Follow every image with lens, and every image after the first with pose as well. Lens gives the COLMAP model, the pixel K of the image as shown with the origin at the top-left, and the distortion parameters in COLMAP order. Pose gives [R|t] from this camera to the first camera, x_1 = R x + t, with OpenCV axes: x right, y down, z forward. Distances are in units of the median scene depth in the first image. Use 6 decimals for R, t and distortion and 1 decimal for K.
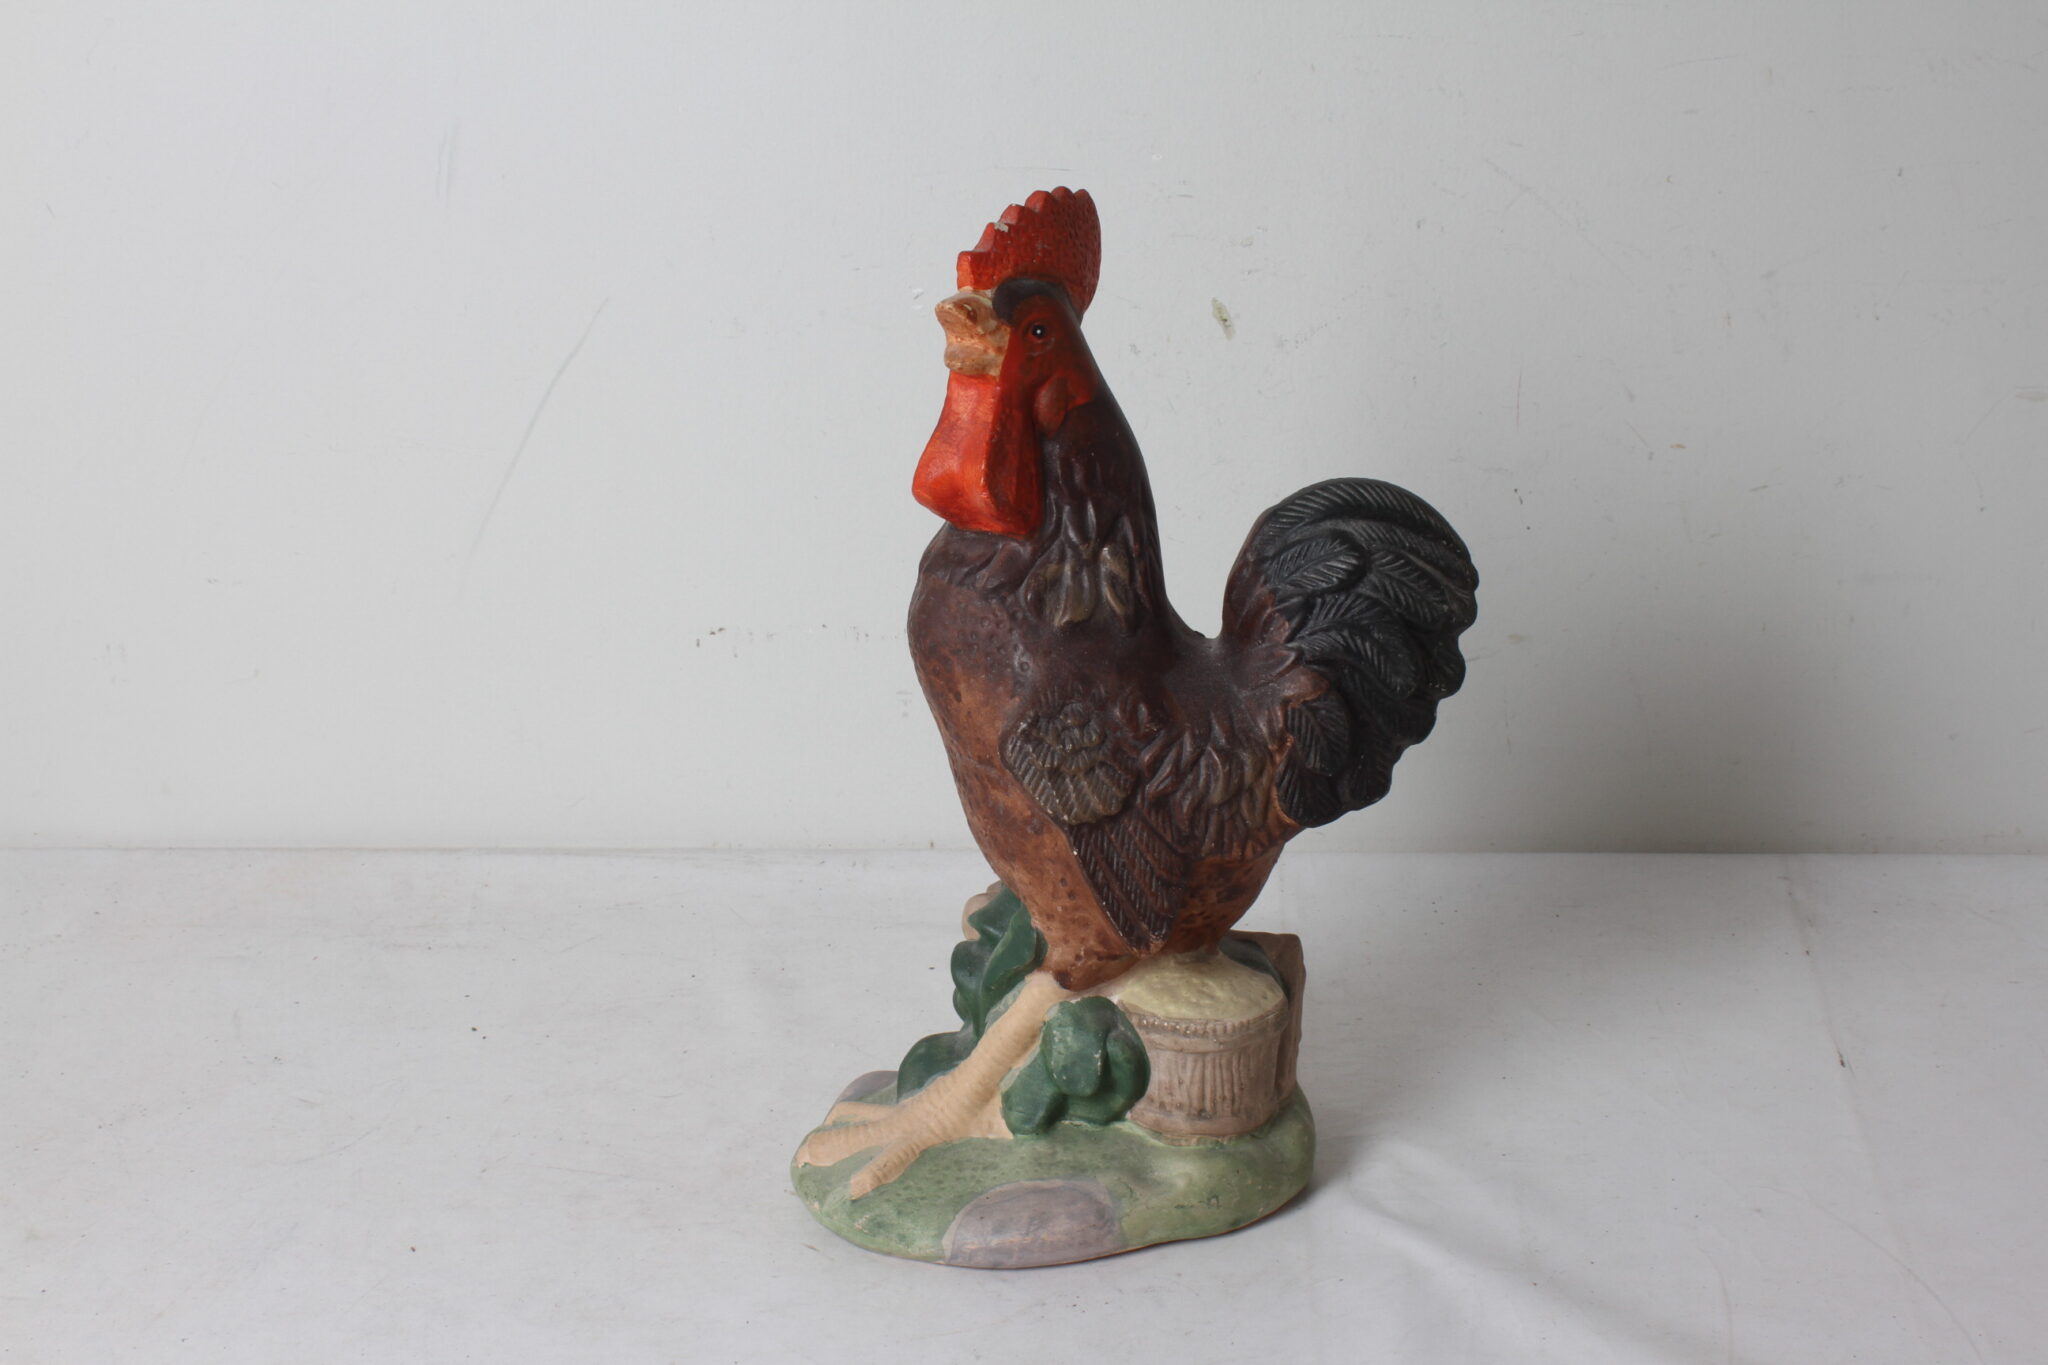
lens RADIAL K [[3256.5, 0, 1024.0], [0, 3256.5, 682.5], [0, 0, 1]] dist [-0.118693, 0.161081]
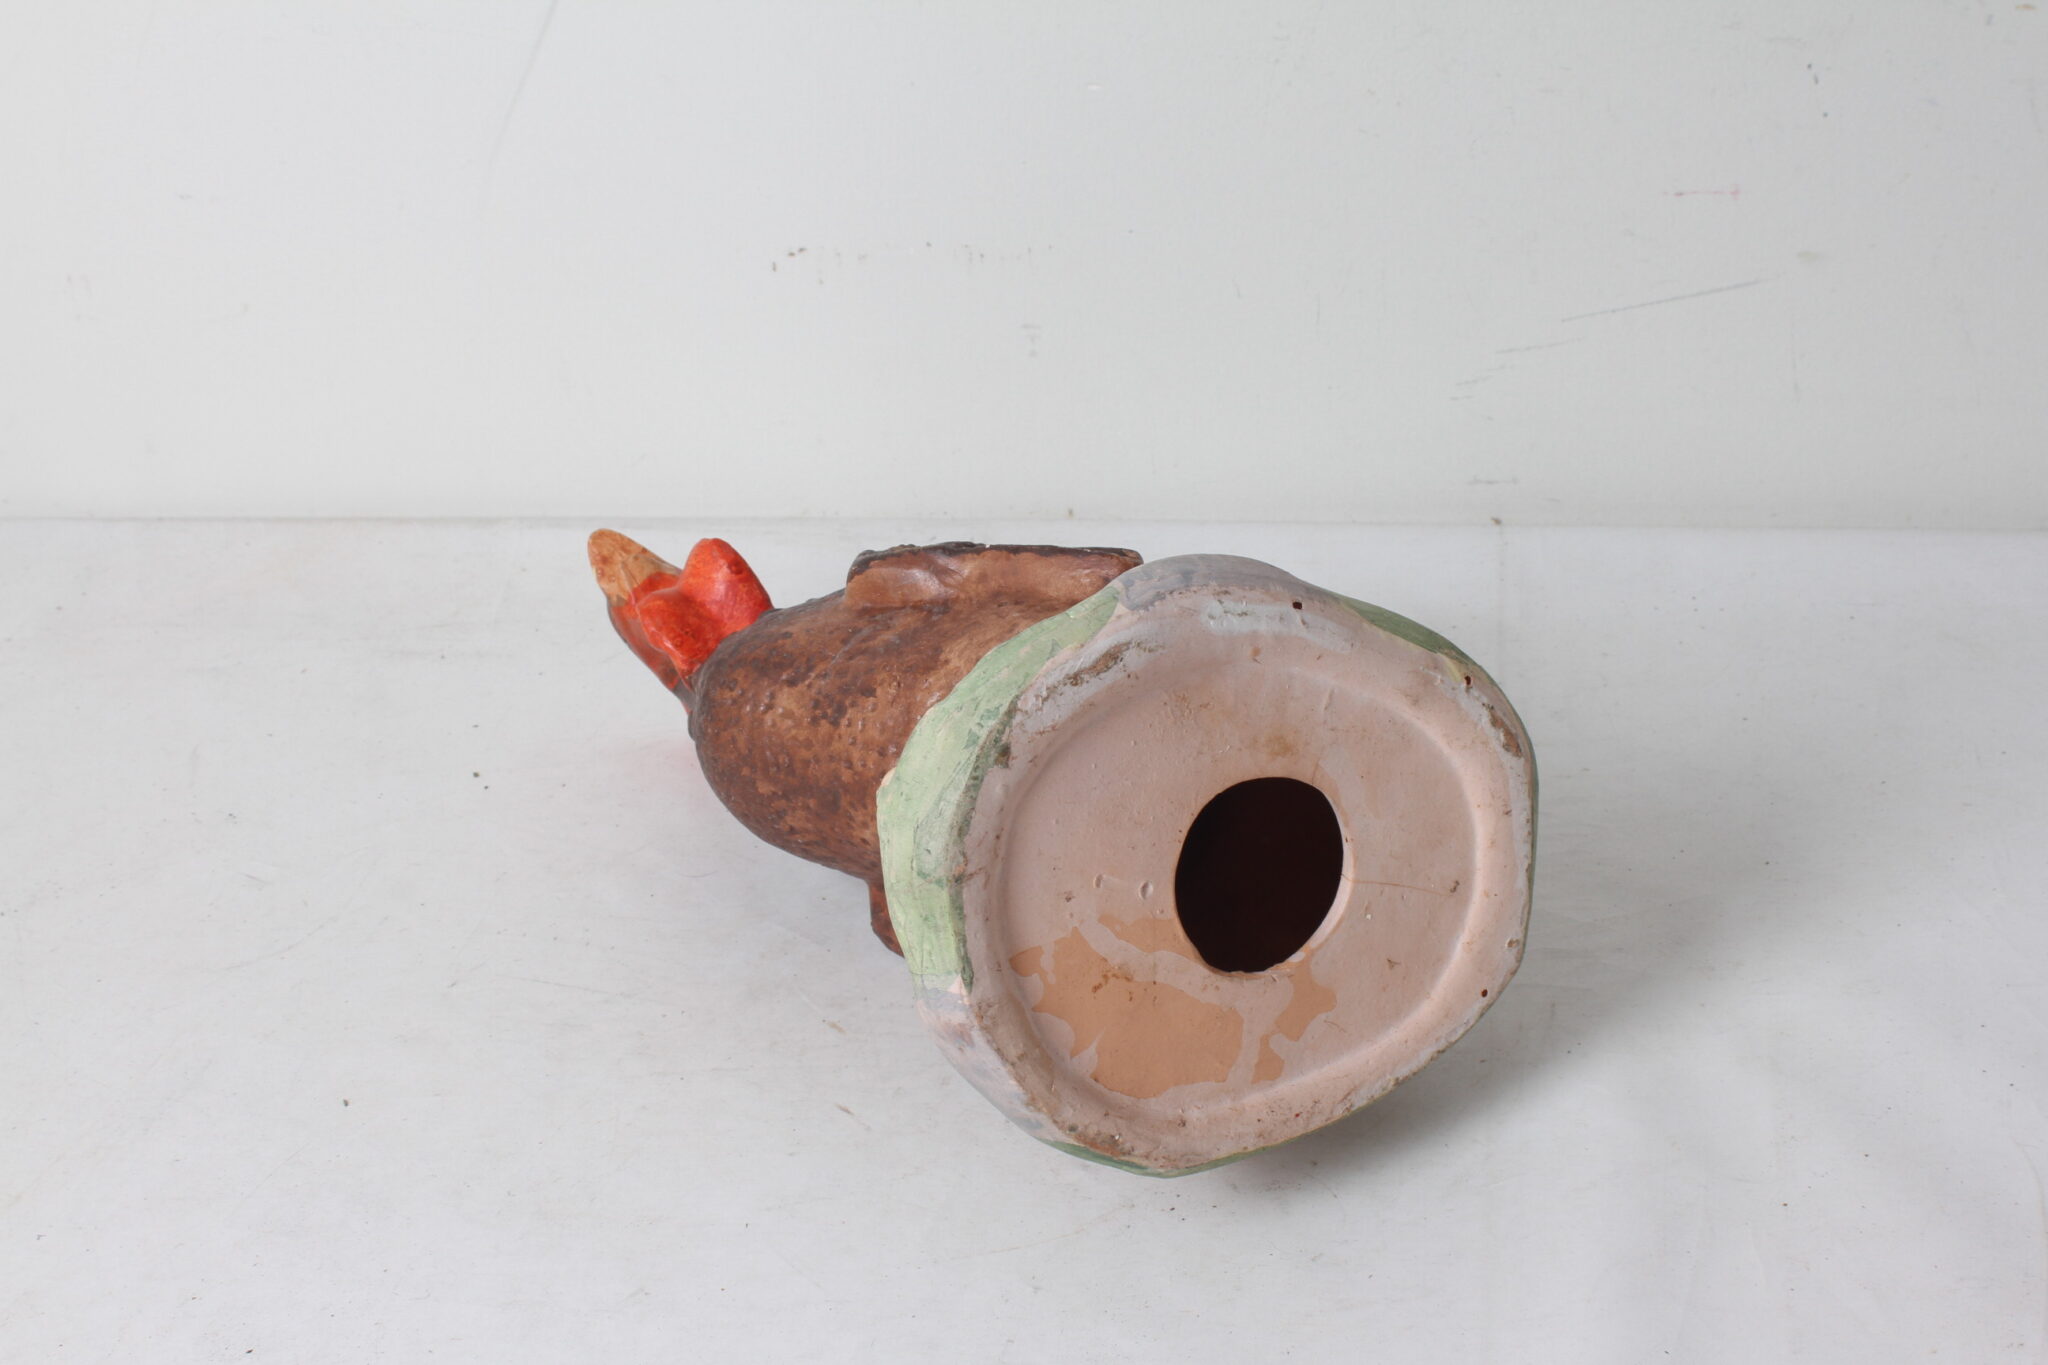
lens RADIAL K [[3342.9, 0, 1024.0], [0, 3342.9, 682.5], [0, 0, 1]] dist [-0.090869, 0.066126]
pose [[0.995248, 0.002276, -0.097341, 0.043549], [0.013018, 0.987641, 0.156192, -0.040478], [0.096494, -0.156717, 0.982919, 0.188428]]
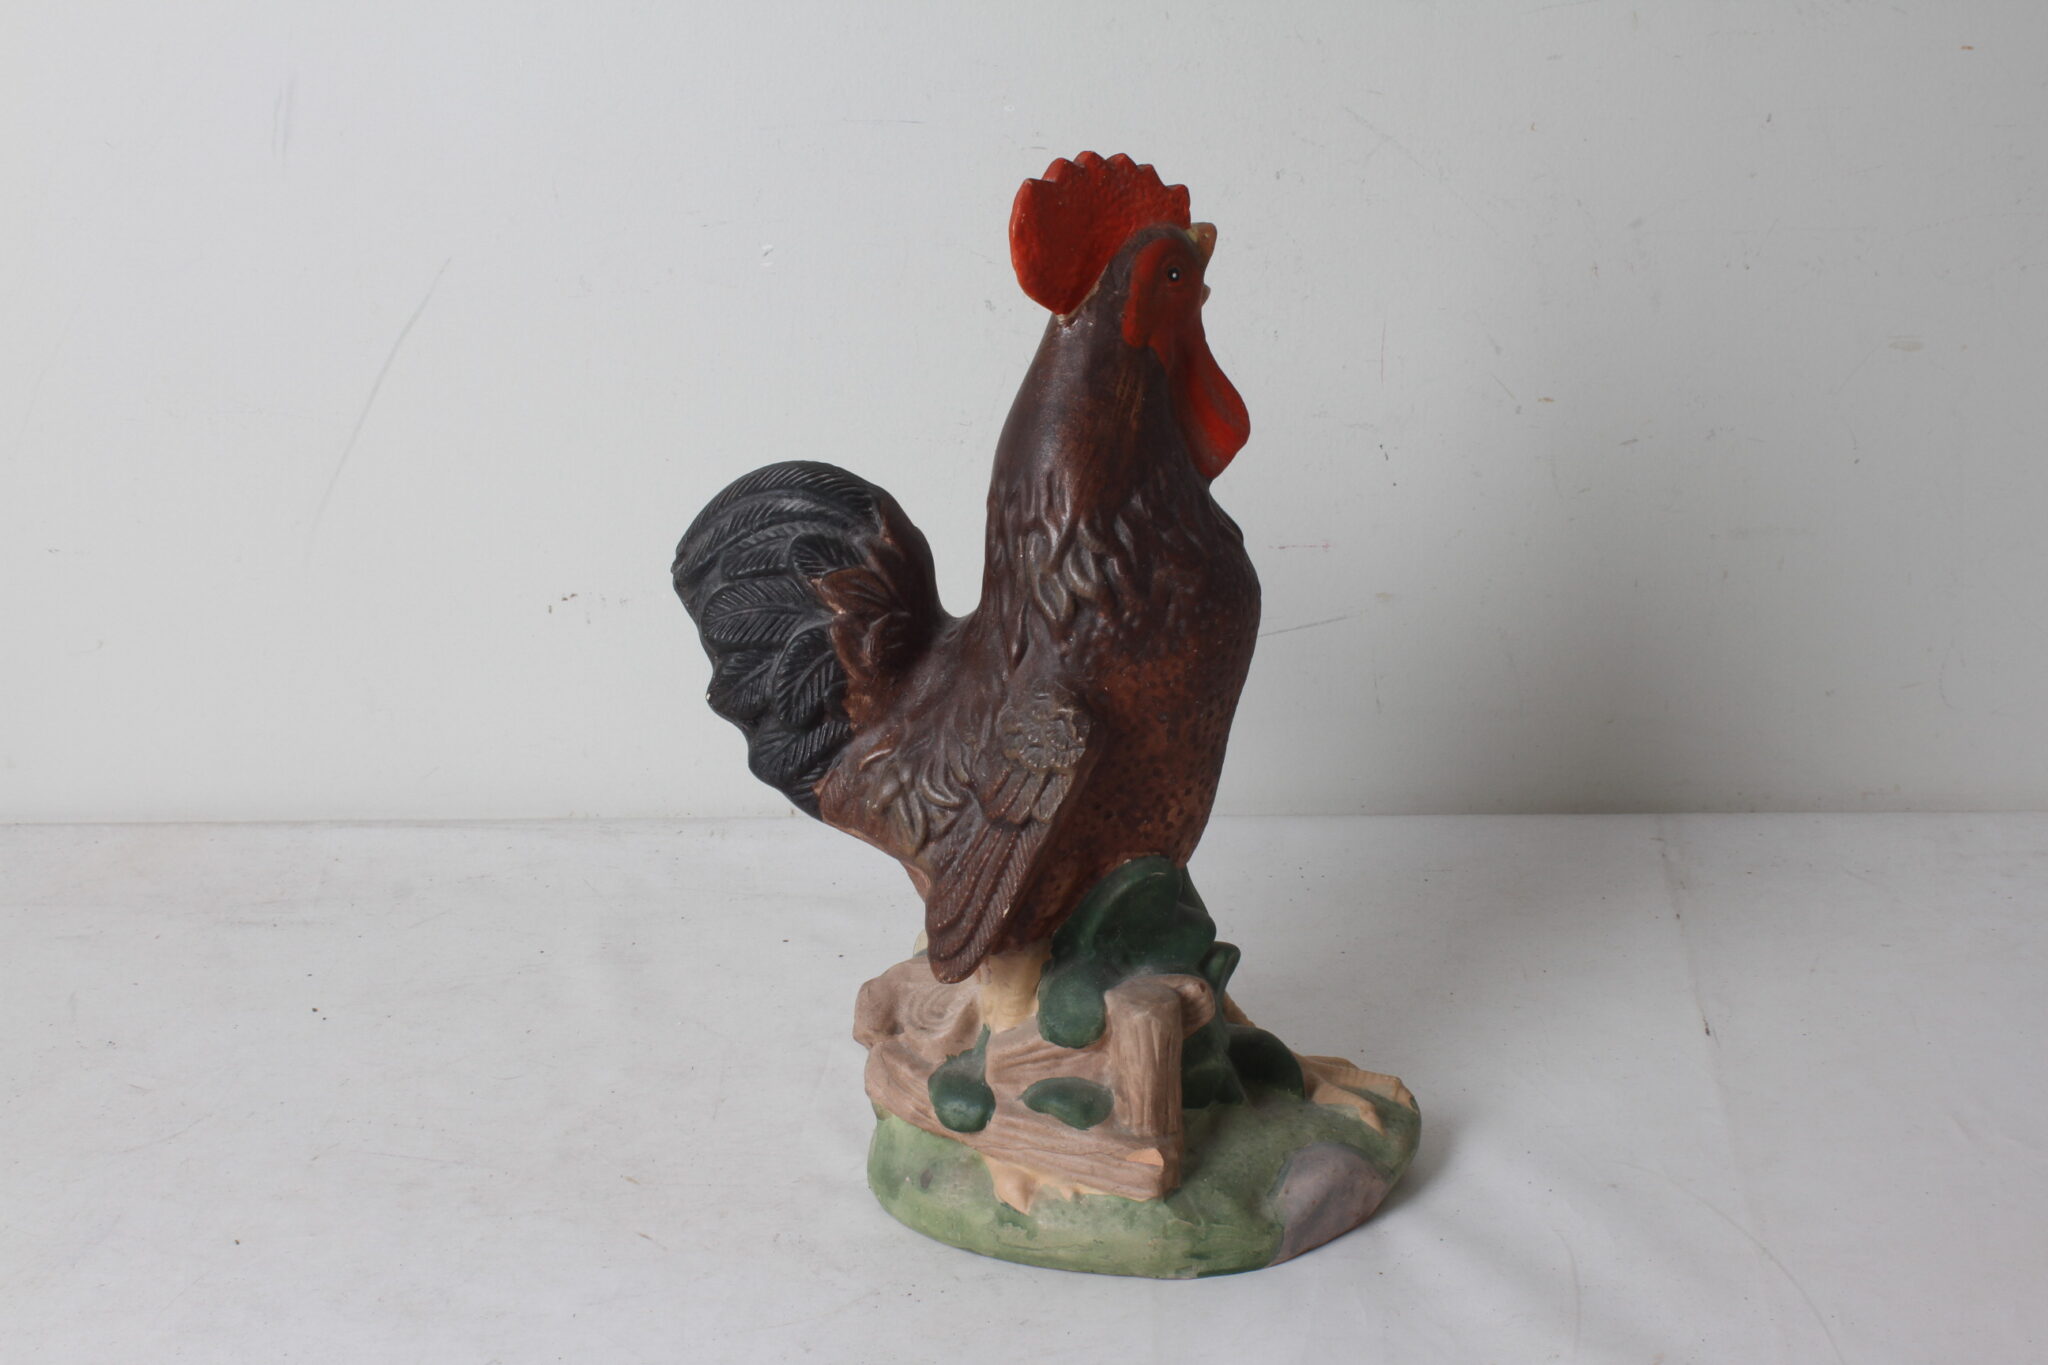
lens RADIAL K [[3256.5, 0, 1024.0], [0, 3256.5, 682.5], [0, 0, 1]] dist [-0.118693, 0.161081]
pose [[0.999819, -0.010067, 0.016144, 0.027573], [0.009756, 0.999767, 0.019236, -0.007900], [-0.016334, -0.019075, 0.999685, 0.021216]]
